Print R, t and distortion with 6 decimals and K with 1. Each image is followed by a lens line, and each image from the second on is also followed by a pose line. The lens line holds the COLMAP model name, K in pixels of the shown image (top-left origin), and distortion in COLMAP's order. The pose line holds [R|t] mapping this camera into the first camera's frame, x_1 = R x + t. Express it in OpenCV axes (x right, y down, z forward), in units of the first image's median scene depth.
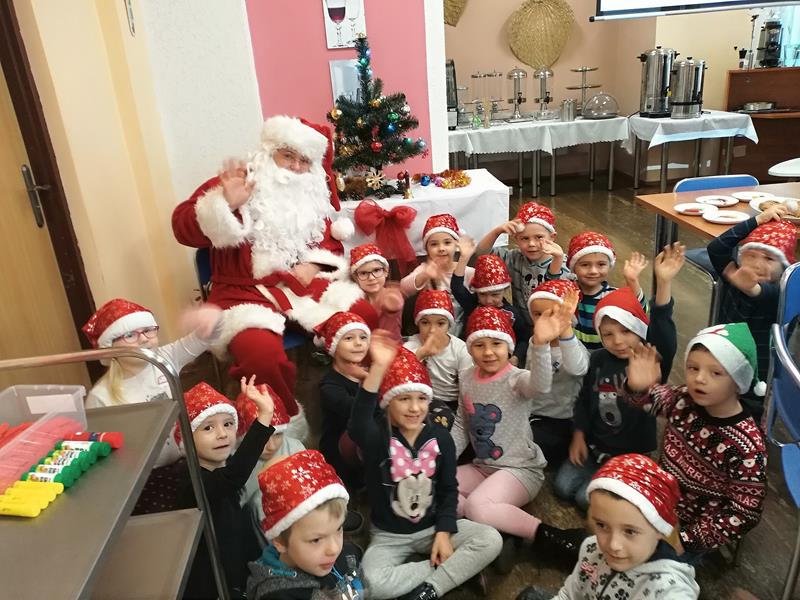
lens RADIAL K [[617.3, 0, 397.8], [0, 617.3, 323.6], [0, 0, 1]] dist [0.092361, -0.136742]
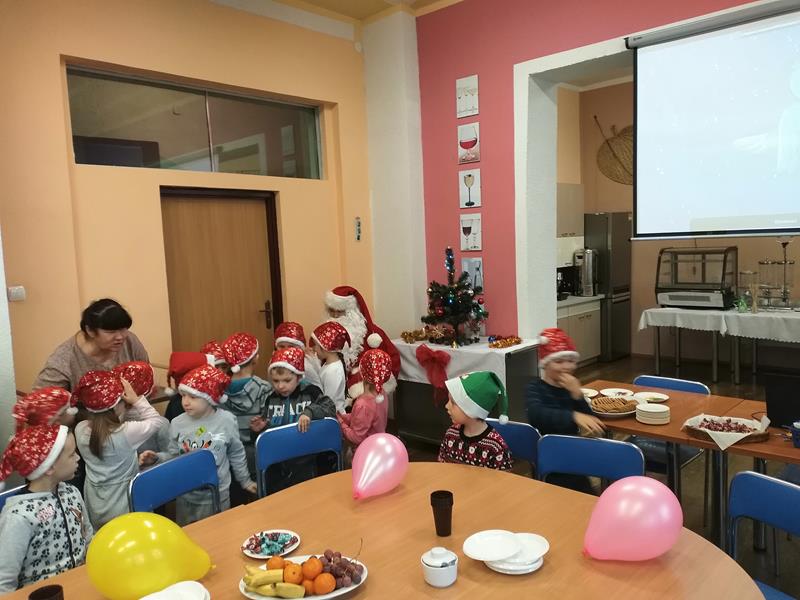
lens RADIAL K [[617.3, 0, 397.8], [0, 617.3, 323.6], [0, 0, 1]] dist [0.092361, -0.136742]
pose [[0.662921, 0.142790, -0.734947, 1.022240], [-0.296643, 0.951399, -0.082728, -0.099082], [0.687415, 0.272859, 0.673059, -0.105185]]
